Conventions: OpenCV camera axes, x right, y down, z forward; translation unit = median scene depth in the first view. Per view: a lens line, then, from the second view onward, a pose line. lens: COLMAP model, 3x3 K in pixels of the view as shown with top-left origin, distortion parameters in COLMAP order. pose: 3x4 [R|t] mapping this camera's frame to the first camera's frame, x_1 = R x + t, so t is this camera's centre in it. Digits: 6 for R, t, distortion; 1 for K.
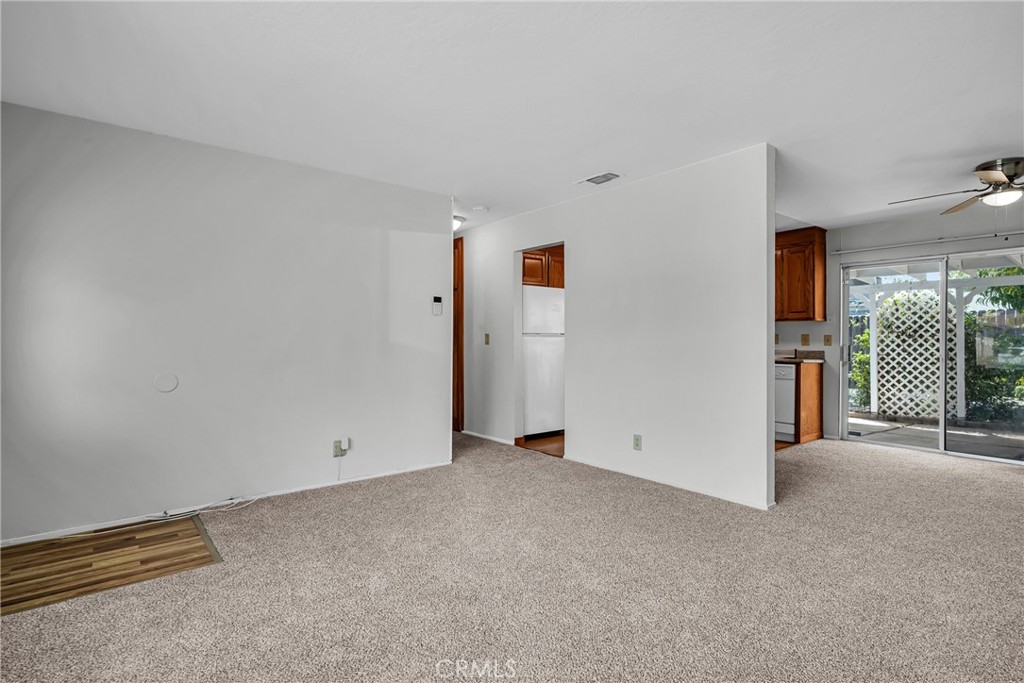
lens RADIAL K [[507.6, 0, 512.0], [0, 507.6, 341.5], [0, 0, 1]] dist [-0.002520, -0.000910]
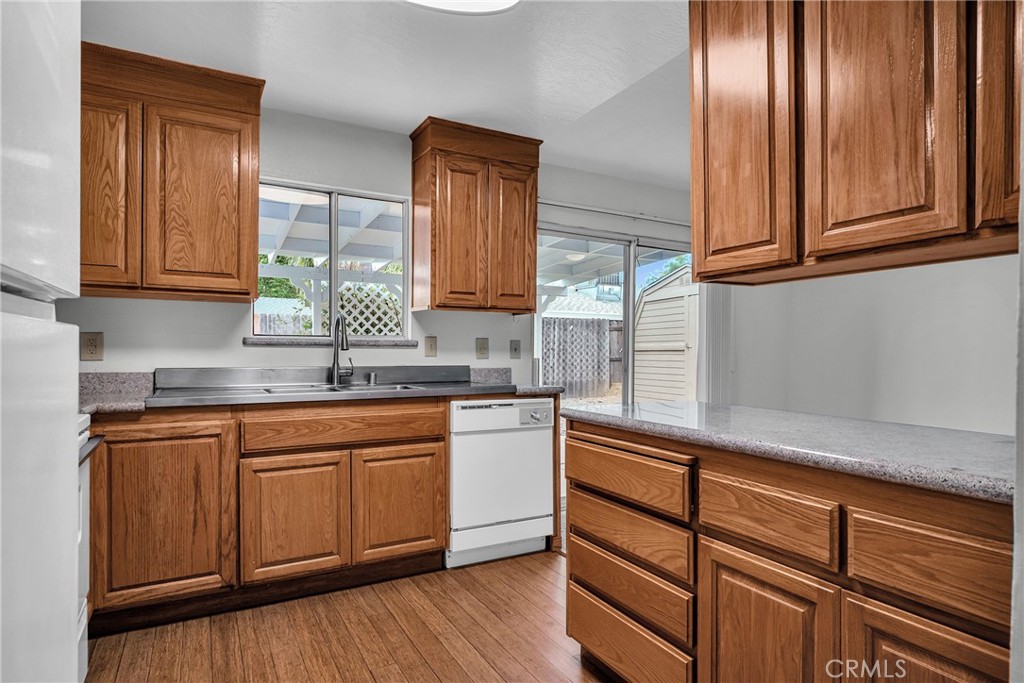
lens RADIAL K [[587.4, 0, 513.1], [0, 587.4, 346.6], [0, 0, 1]] dist [-0.001247, -0.001361]
pose [[0.216749, 0.005848, 0.976210, -0.024731], [-0.003074, 0.999981, -0.005308, -0.001546], [-0.976222, -0.001850, 0.216763, 0.841979]]
